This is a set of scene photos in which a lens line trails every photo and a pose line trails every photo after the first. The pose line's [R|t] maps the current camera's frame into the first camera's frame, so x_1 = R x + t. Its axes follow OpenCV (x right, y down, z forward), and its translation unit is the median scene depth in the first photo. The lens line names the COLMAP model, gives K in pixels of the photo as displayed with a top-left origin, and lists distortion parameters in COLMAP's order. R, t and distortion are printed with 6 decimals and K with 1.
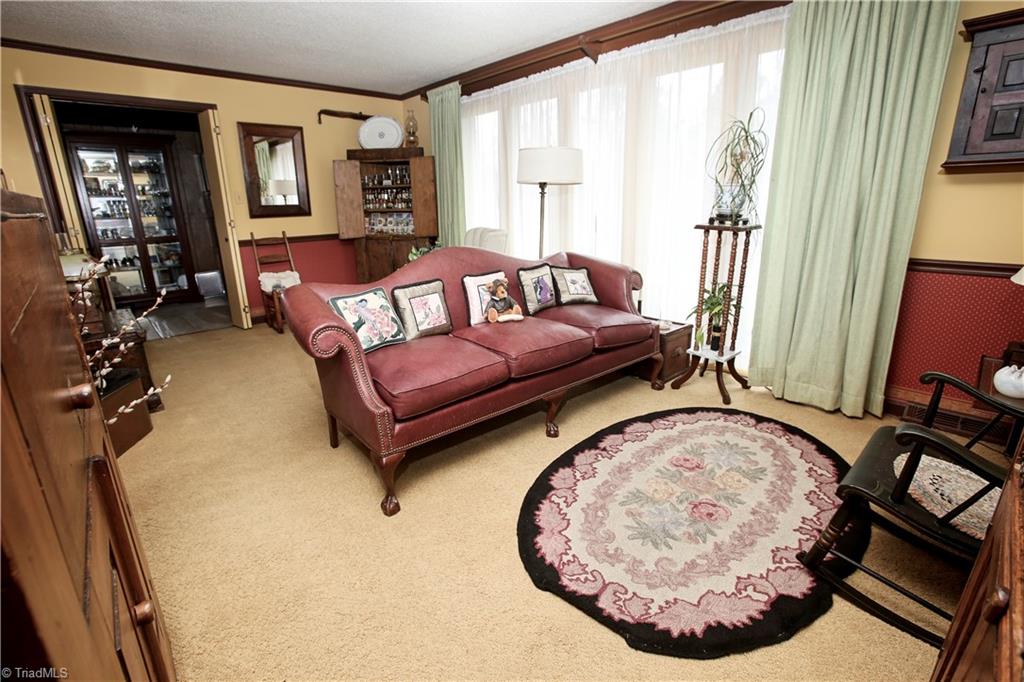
lens RADIAL K [[463.5, 0, 525.4], [0, 463.5, 343.6], [0, 0, 1]] dist [-0.052895, 0.012464]
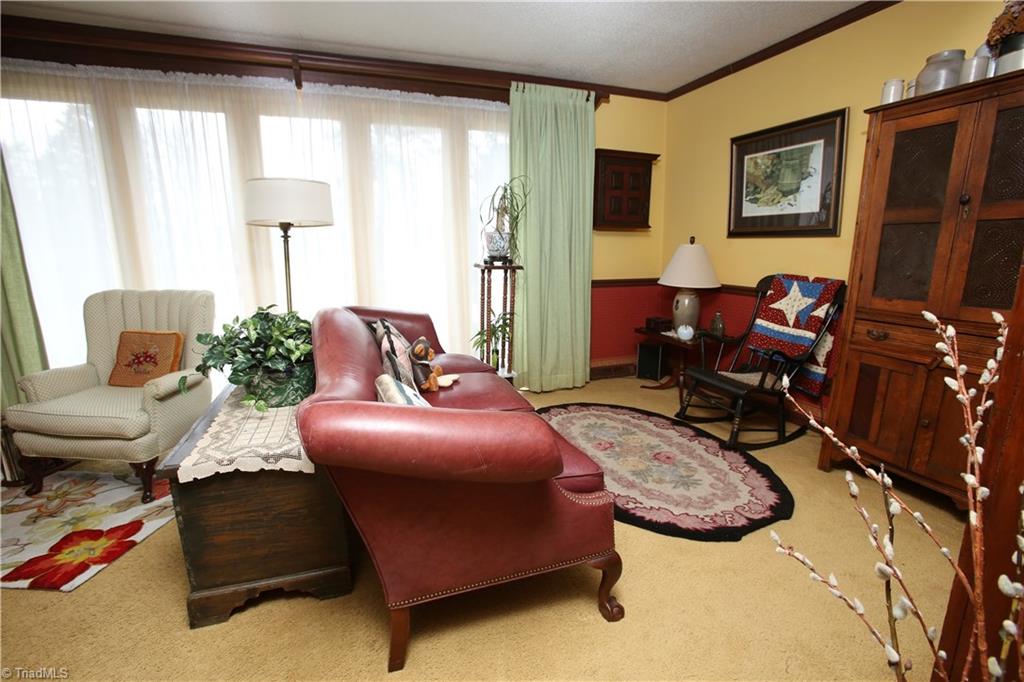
lens RADIAL K [[463.5, 0, 525.4], [0, 463.5, 343.6], [0, 0, 1]] dist [-0.052895, 0.012464]
pose [[0.400159, -0.180574, 0.898480, -0.805332], [0.273438, 0.959265, 0.071008, -0.154589], [-0.874703, 0.217264, 0.433234, 0.554855]]
